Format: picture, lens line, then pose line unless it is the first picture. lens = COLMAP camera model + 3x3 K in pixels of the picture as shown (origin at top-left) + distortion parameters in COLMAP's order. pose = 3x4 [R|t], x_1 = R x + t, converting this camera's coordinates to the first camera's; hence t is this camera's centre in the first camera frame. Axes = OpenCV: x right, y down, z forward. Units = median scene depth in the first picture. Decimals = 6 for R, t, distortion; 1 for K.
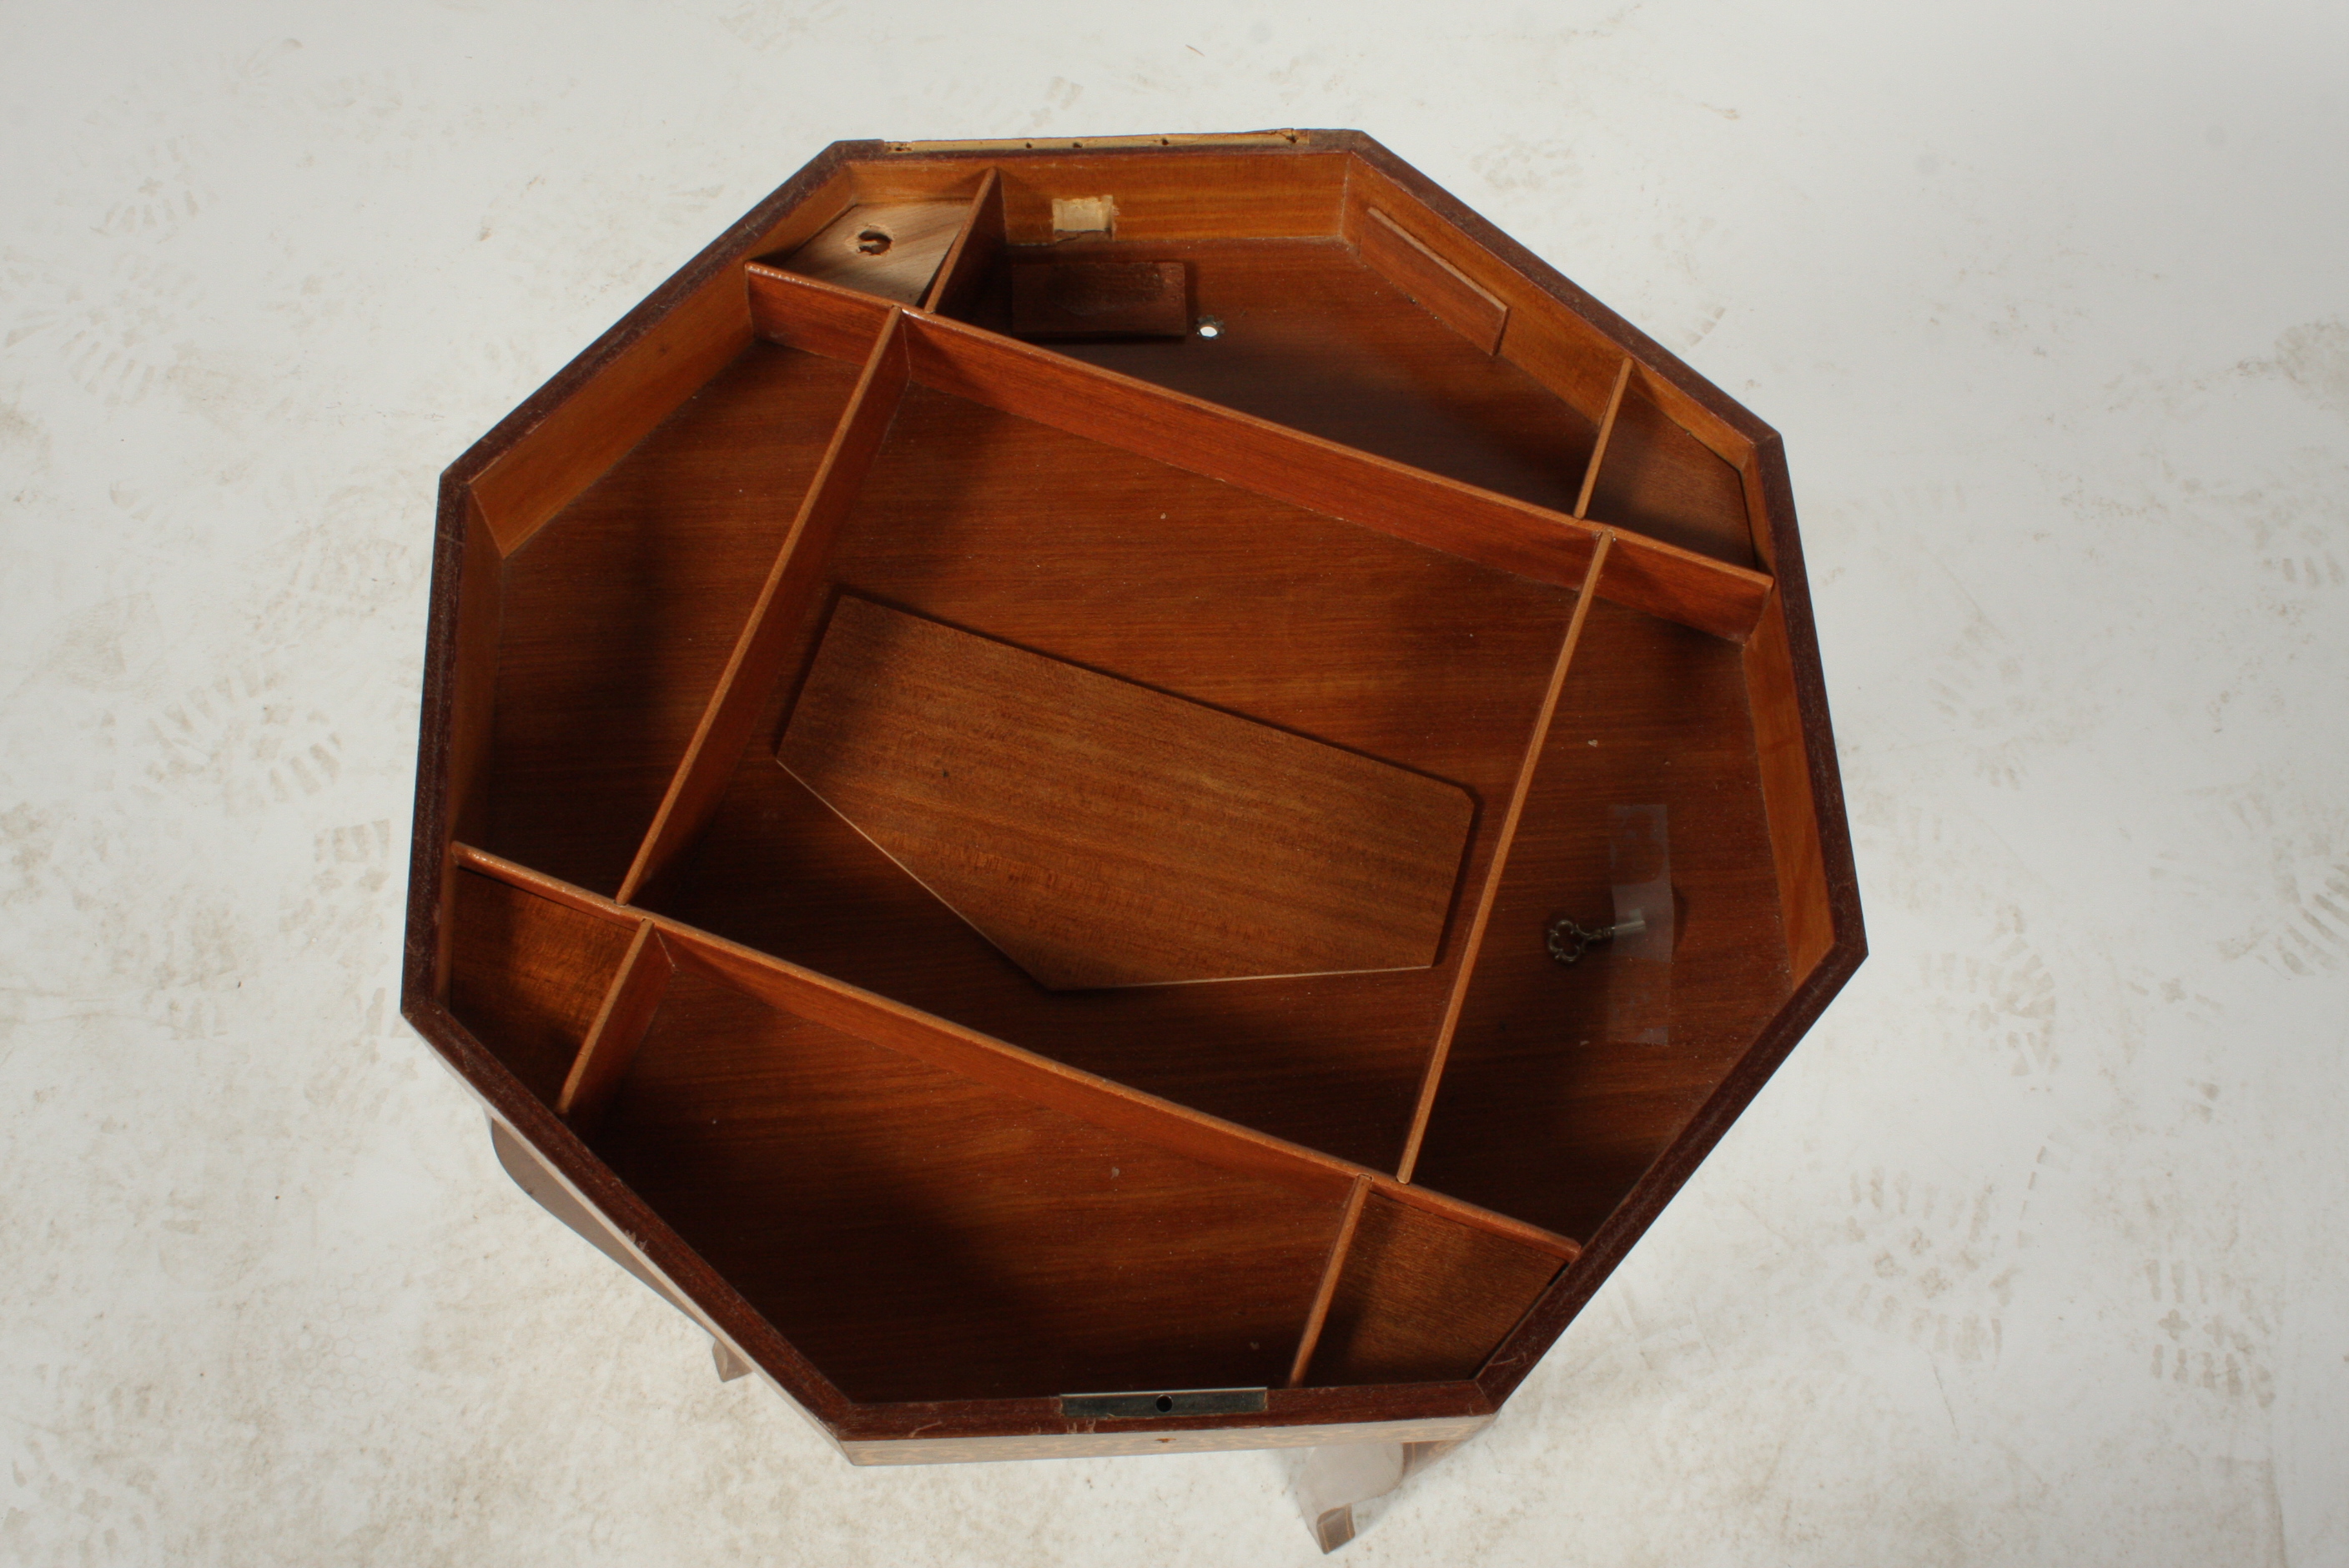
lens RADIAL K [[2510.3, 0, 1138.4], [0, 2510.3, 793.6], [0, 0, 1]] dist [-0.140288, 0.176710]
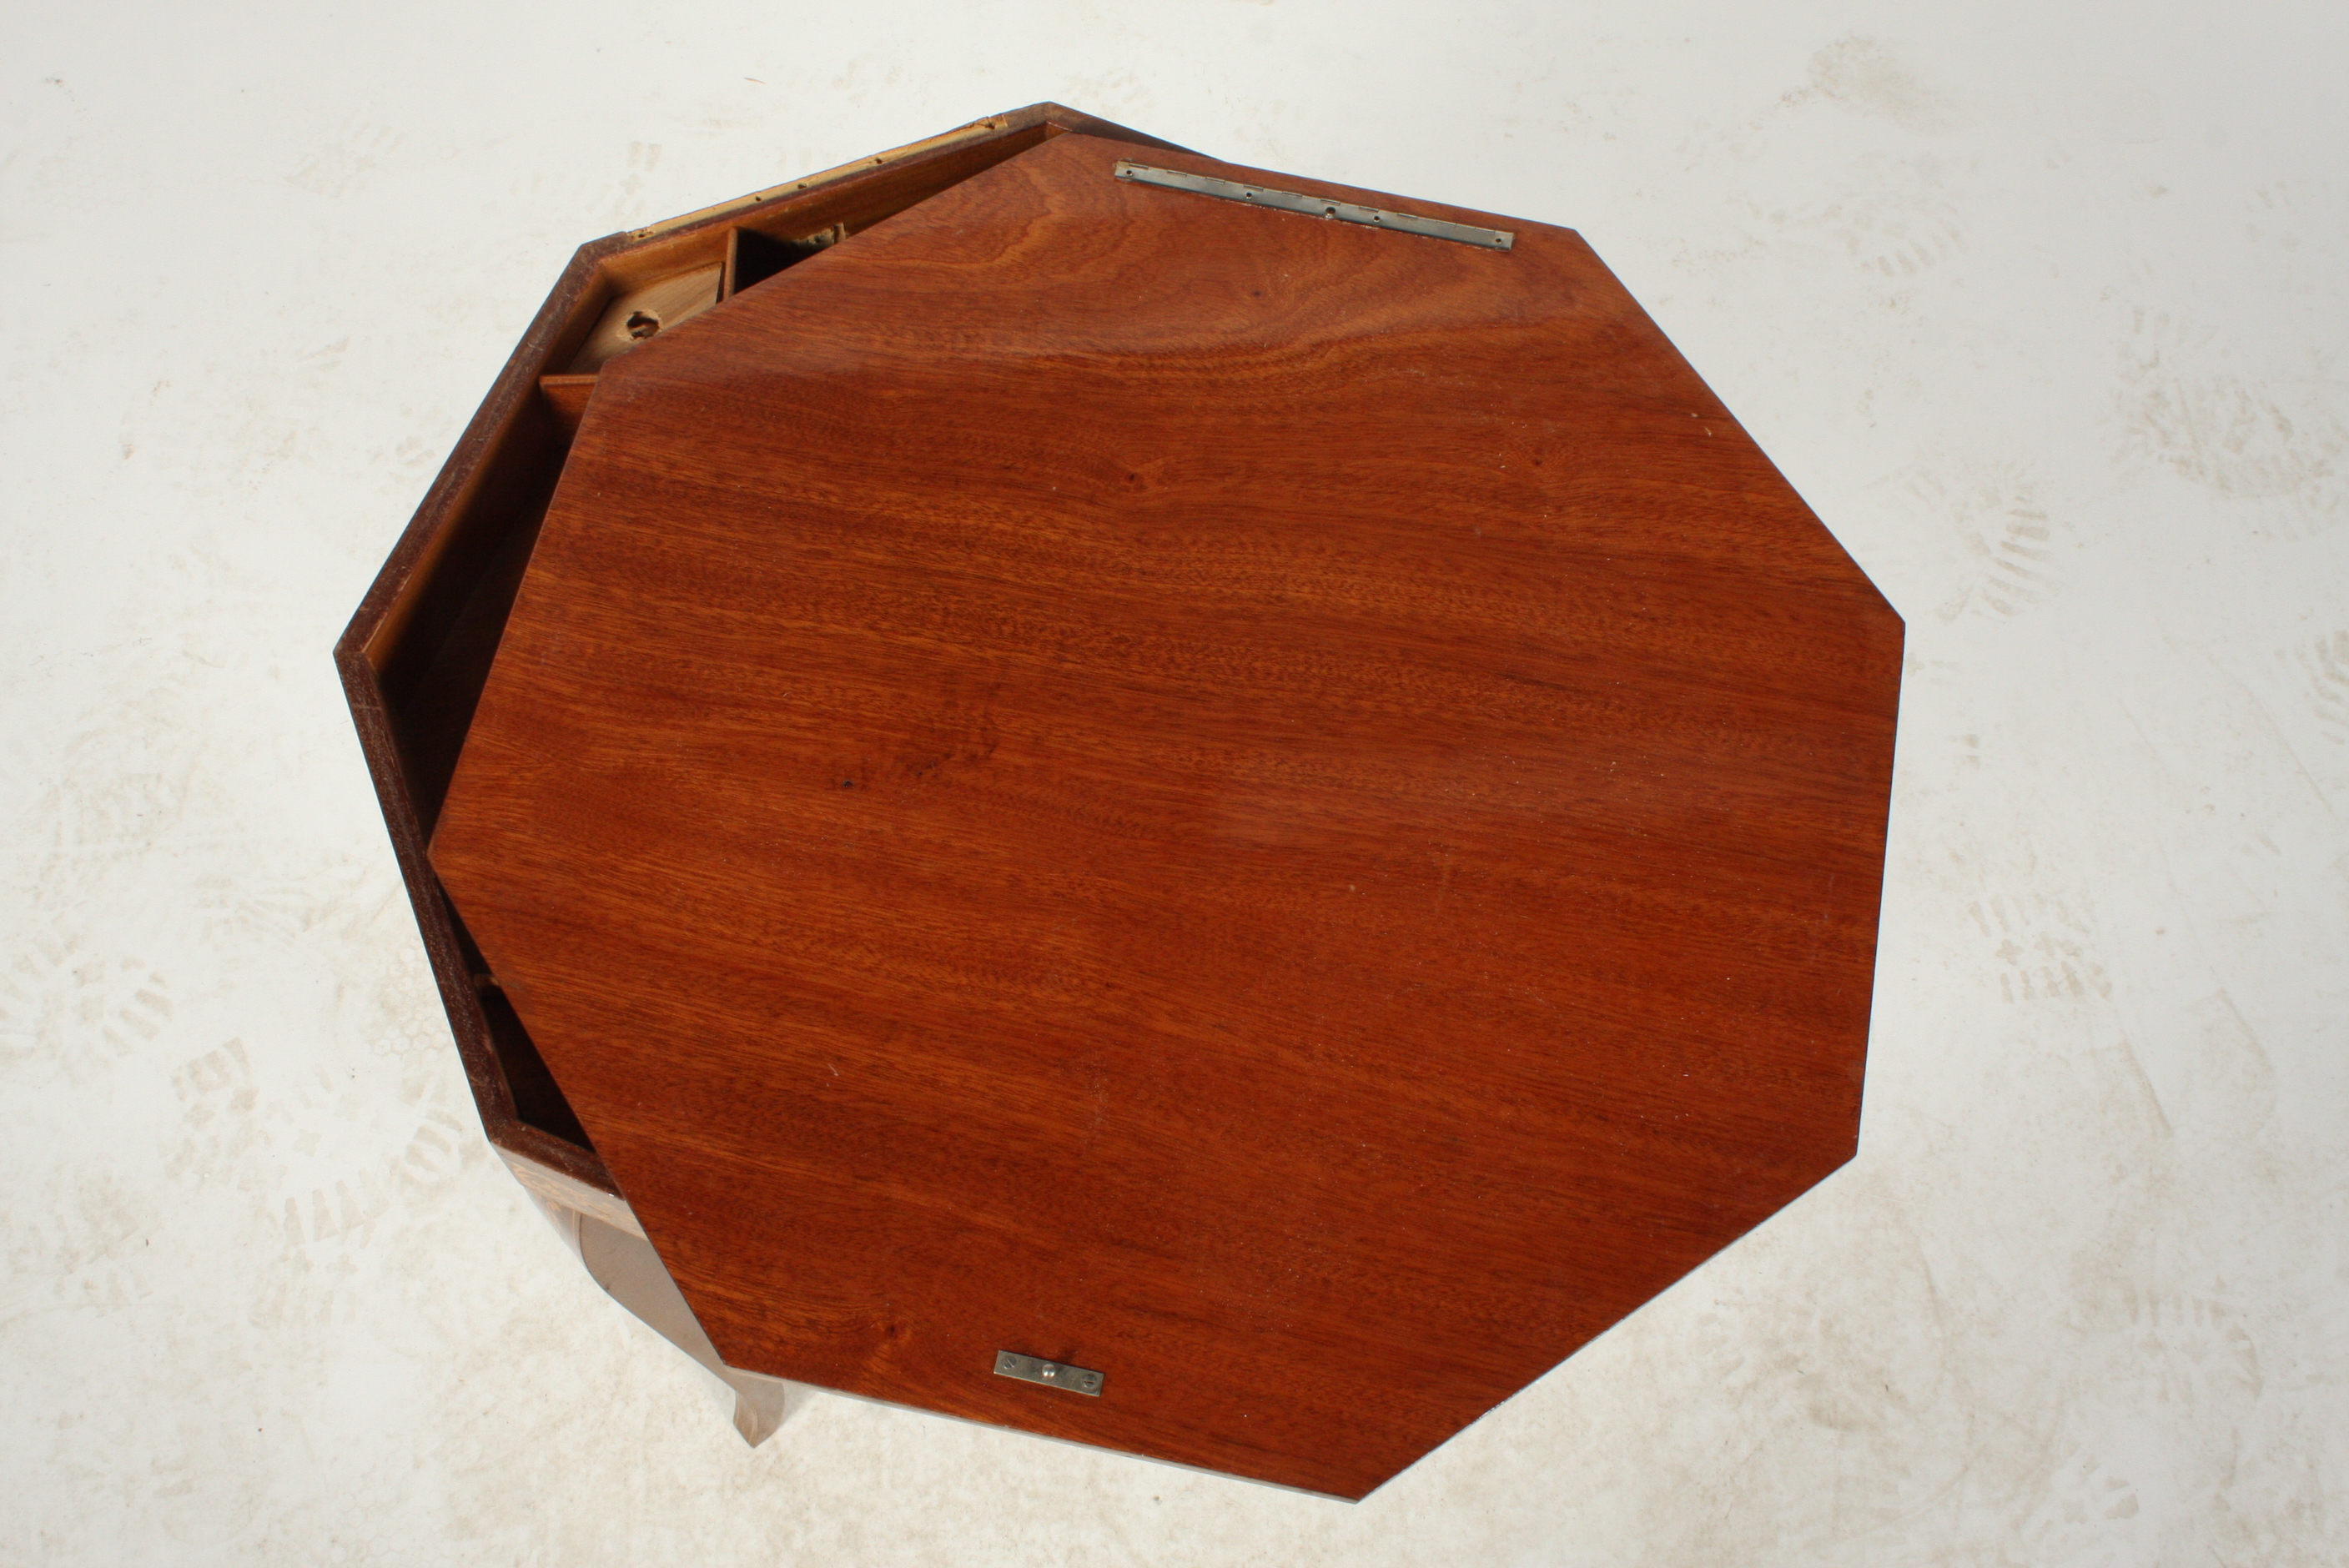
lens RADIAL K [[2562.8, 0, 1164.0], [0, 2562.8, 788.5], [0, 0, 1]] dist [-0.122329, 0.152005]
pose [[0.940527, -0.305735, 0.148106, -0.081545], [0.305433, 0.951876, 0.025348, 0.003494], [-0.148728, 0.021396, 0.988647, -0.064937]]
